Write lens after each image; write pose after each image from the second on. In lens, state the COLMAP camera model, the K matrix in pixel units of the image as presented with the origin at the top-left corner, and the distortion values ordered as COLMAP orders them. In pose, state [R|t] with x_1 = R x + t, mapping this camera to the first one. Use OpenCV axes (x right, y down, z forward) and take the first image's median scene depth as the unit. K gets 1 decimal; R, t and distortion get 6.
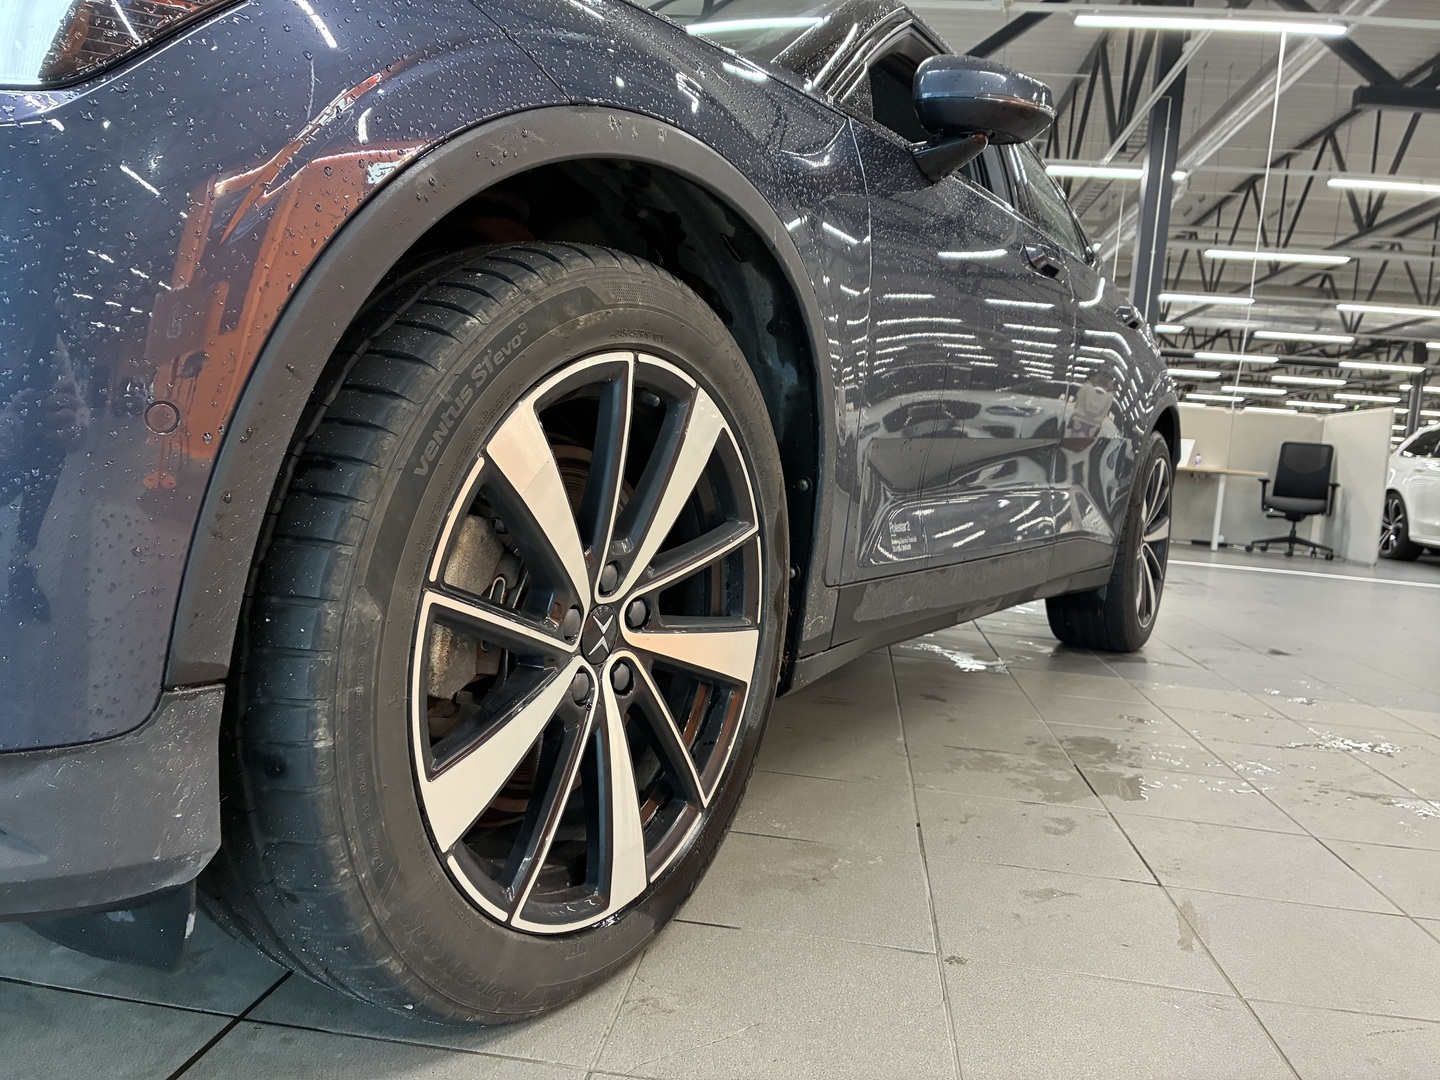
lens RADIAL K [[1076.8, 0, 720.0], [0, 1076.8, 540.0], [0, 0, 1]] dist [0.001709, -0.002111]
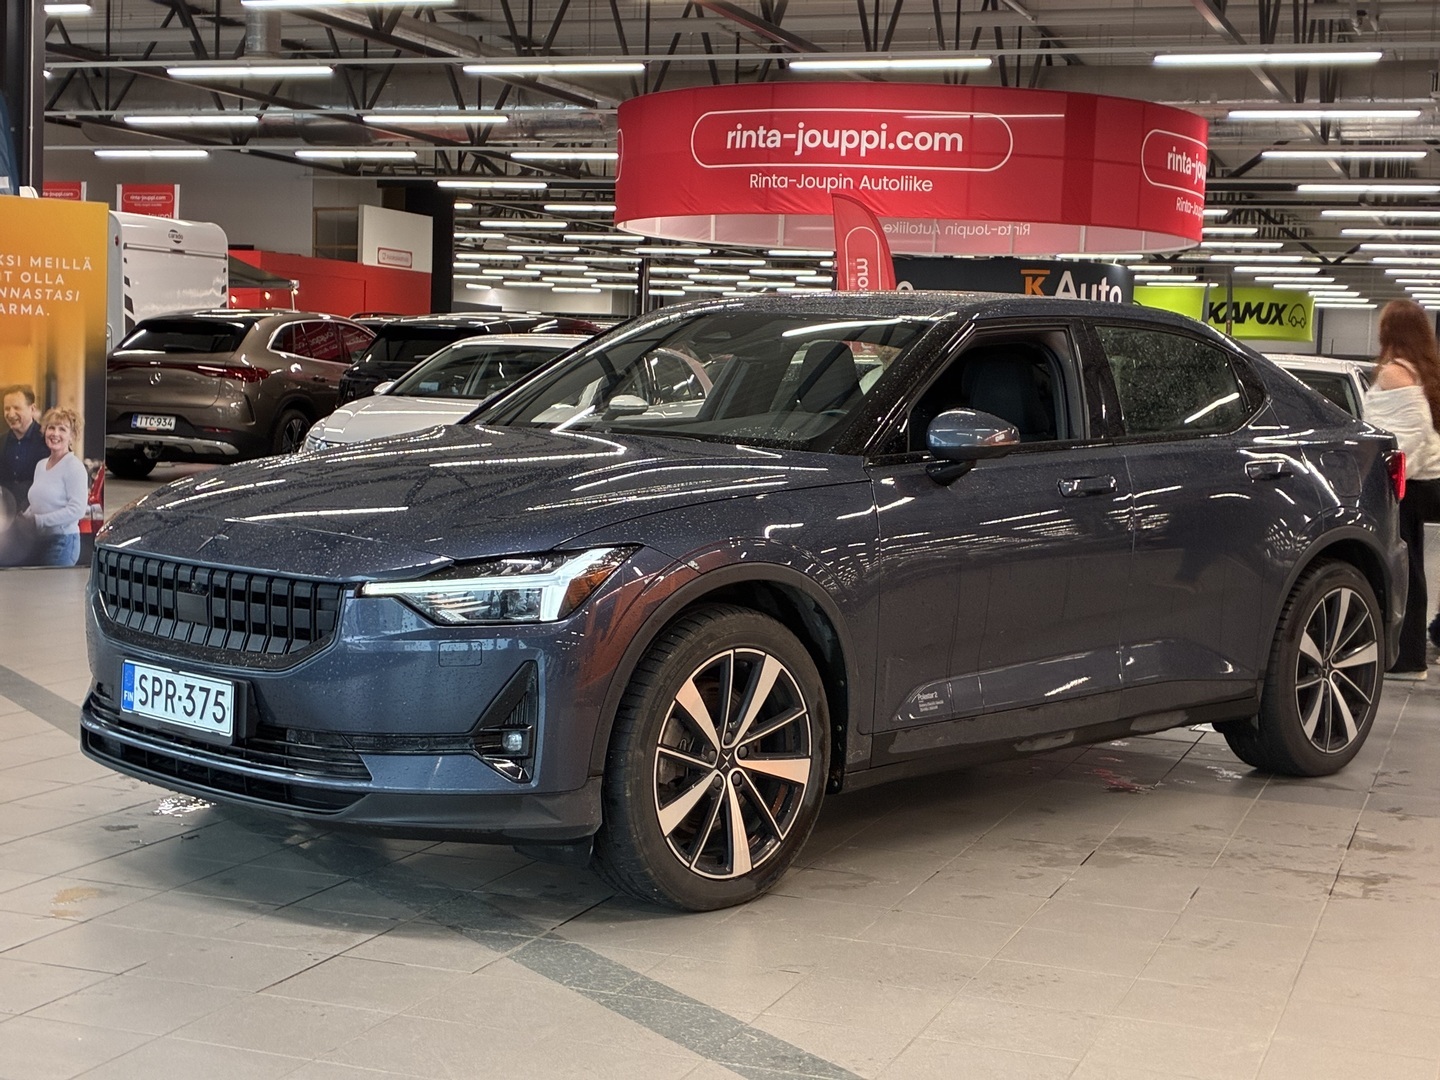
lens RADIAL K [[2196.0, 0, 720.0], [0, 2196.0, 540.0], [0, 0, 1]] dist [-0.025001, -0.032280]
pose [[0.974168, -0.031068, -0.223679, 1.073021], [0.027494, 0.999440, -0.019079, -0.340411], [0.224146, 0.012436, 0.974476, -4.121030]]
